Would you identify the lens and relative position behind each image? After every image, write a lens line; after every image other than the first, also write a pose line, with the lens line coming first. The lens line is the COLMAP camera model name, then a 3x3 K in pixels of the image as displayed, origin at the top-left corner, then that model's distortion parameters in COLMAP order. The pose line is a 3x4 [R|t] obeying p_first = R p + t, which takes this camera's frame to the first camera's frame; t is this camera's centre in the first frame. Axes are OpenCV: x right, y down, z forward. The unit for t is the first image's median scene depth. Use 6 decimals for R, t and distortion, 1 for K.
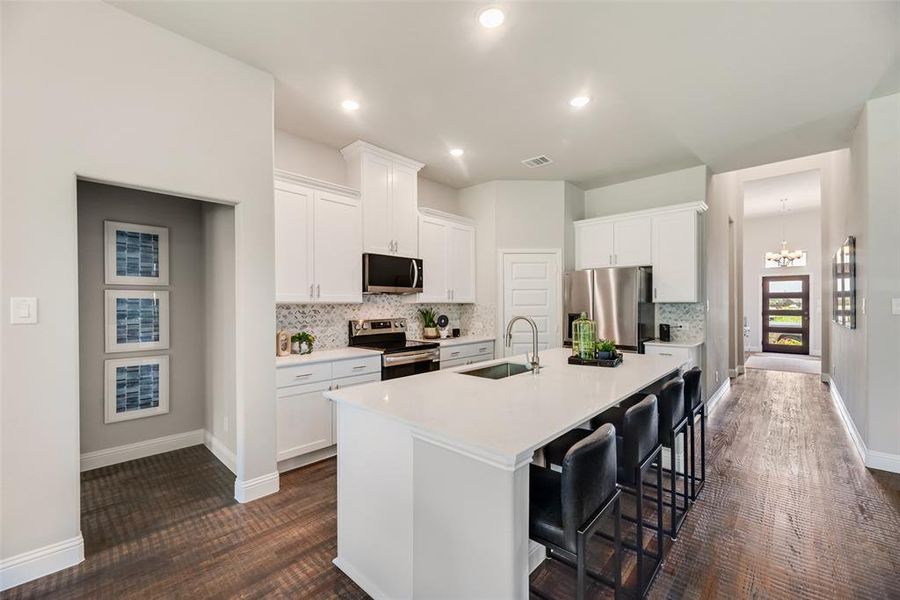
lens RADIAL K [[366.2, 0, 453.8], [0, 366.2, 305.7], [0, 0, 1]] dist [-0.001305, -0.000126]
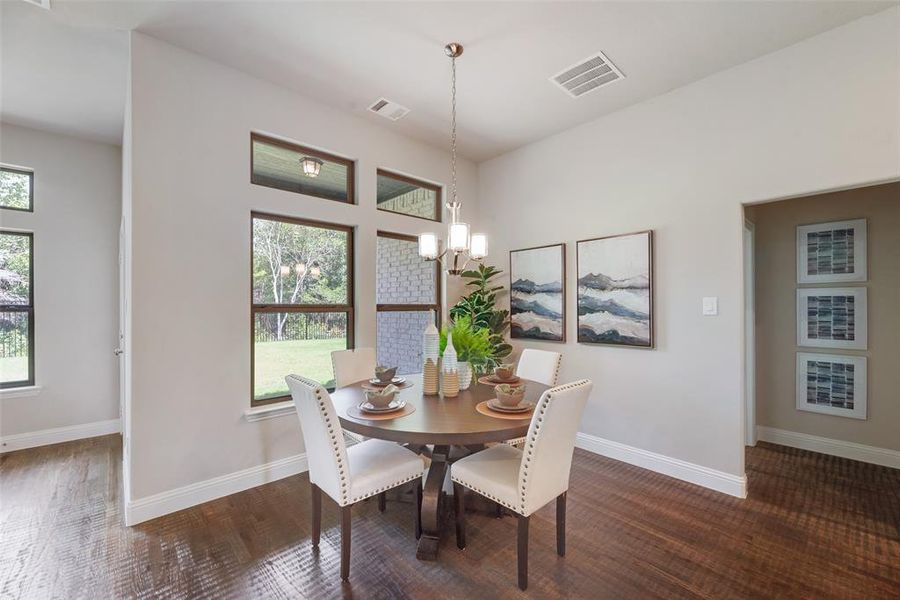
lens RADIAL K [[366.2, 0, 453.8], [0, 366.2, 305.7], [0, 0, 1]] dist [-0.001305, -0.000126]
pose [[-0.054747, 0.005671, -0.998484, 0.205427], [0.000120, 0.999984, 0.005673, 0.001182], [0.998500, 0.000191, -0.054747, 0.019808]]
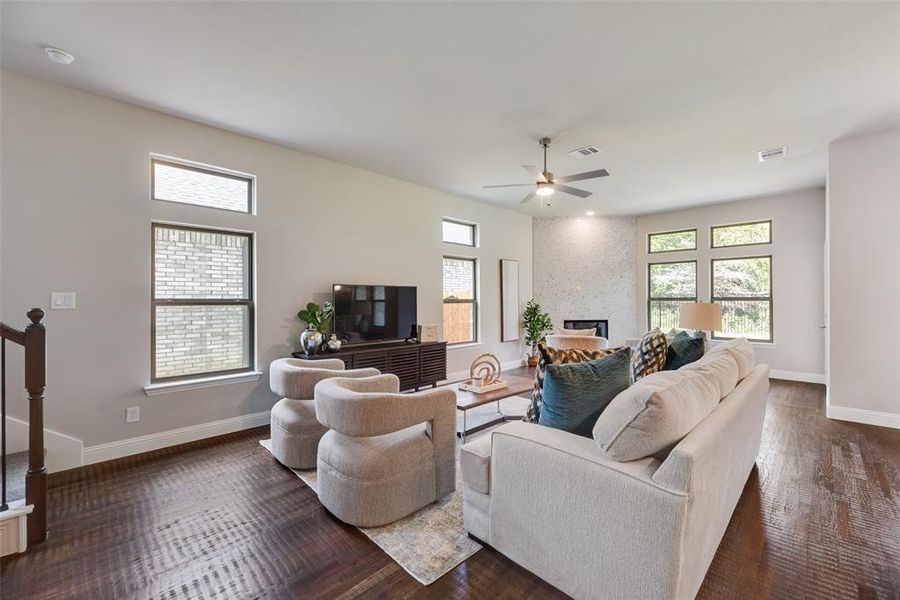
lens RADIAL K [[374.7, 0, 450.0], [0, 374.7, 300.0], [0, 0, 1]] dist [-0.007698, -0.000367]
pose [[-0.999817, 0.010124, 0.016248, 0.866795], [0.010166, 0.999945, 0.002508, 0.001203], [-0.016222, 0.002673, -0.999865, 0.710523]]
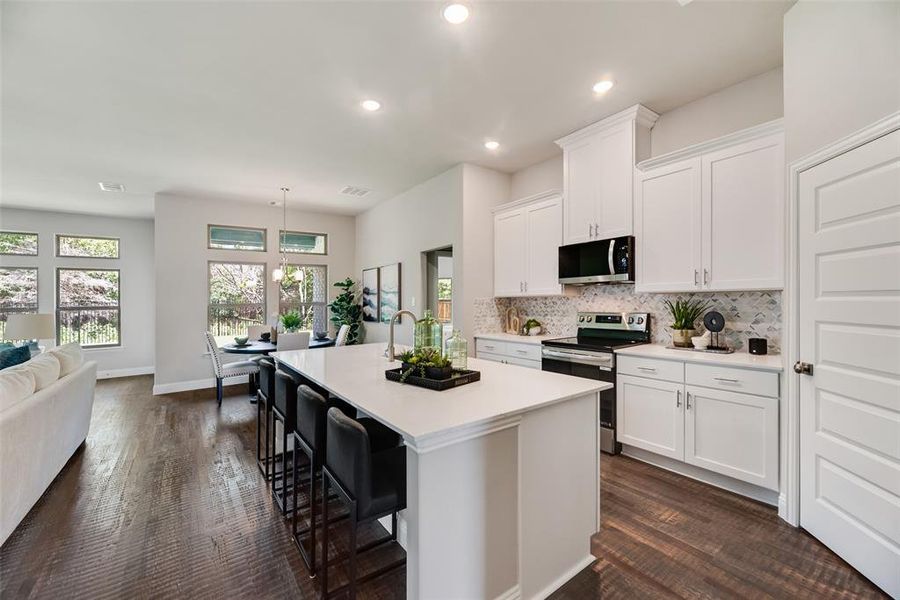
lens RADIAL K [[371.7, 0, 452.4], [0, 371.7, 295.6], [0, 0, 1]] dist [-0.003054, -0.000388]
pose [[-0.179672, -0.002809, -0.983723, 1.051358], [0.017690, 0.999825, -0.006086, -0.006748], [0.983568, -0.018496, -0.179591, 1.114933]]
